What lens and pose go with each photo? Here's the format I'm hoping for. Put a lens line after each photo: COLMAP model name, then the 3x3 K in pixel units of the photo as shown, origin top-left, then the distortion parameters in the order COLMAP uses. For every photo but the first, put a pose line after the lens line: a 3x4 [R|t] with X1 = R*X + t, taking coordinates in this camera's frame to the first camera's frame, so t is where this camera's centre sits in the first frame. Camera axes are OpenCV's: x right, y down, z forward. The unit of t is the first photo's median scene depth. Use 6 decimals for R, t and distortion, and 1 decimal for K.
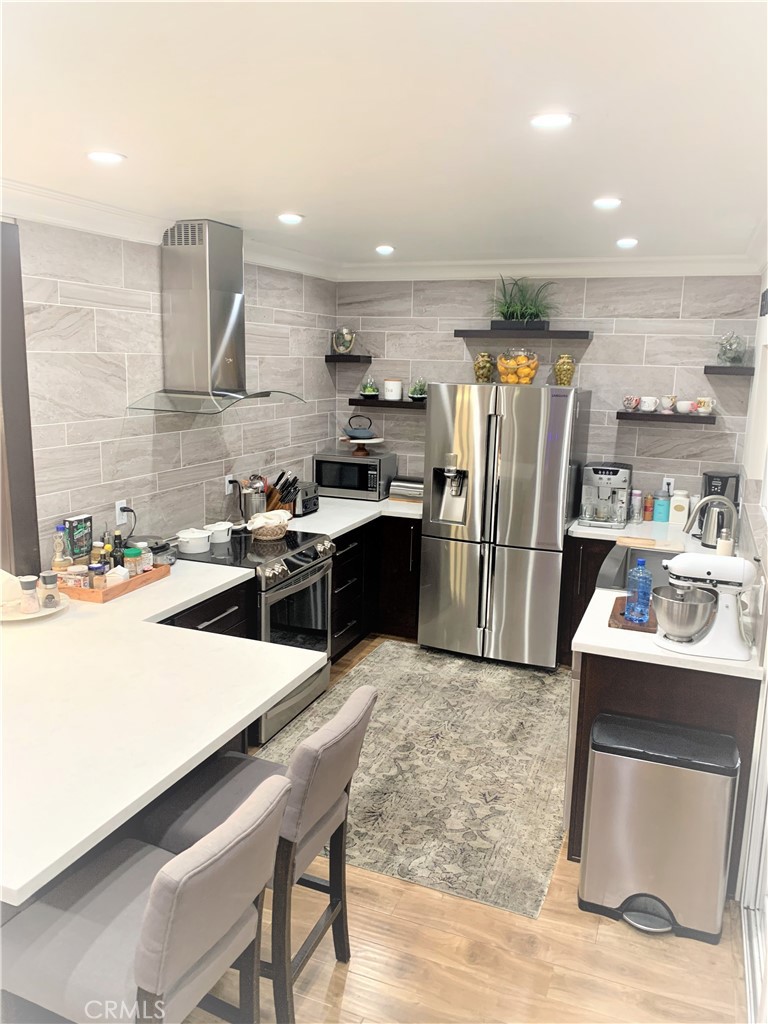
lens RADIAL K [[785.4, 0, 384.3], [0, 785.4, 509.4], [0, 0, 1]] dist [0.022080, -0.028149]
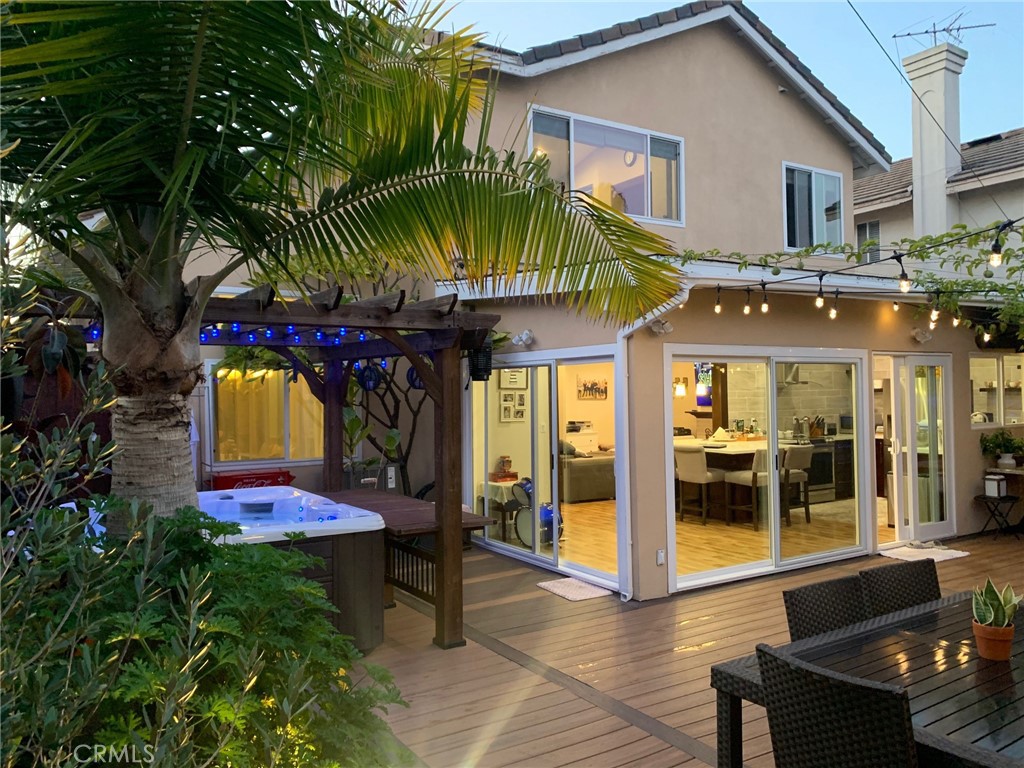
lens RADIAL K [[785.4, 0, 512.5], [0, 785.4, 382.7], [0, 0, 1]] dist [0.022080, -0.028149]
pose [[0.815241, -0.039353, -0.577783, 0.644348], [-0.081448, 0.979981, -0.181668, 0.465893], [0.573365, 0.195163, 0.795716, -1.901123]]
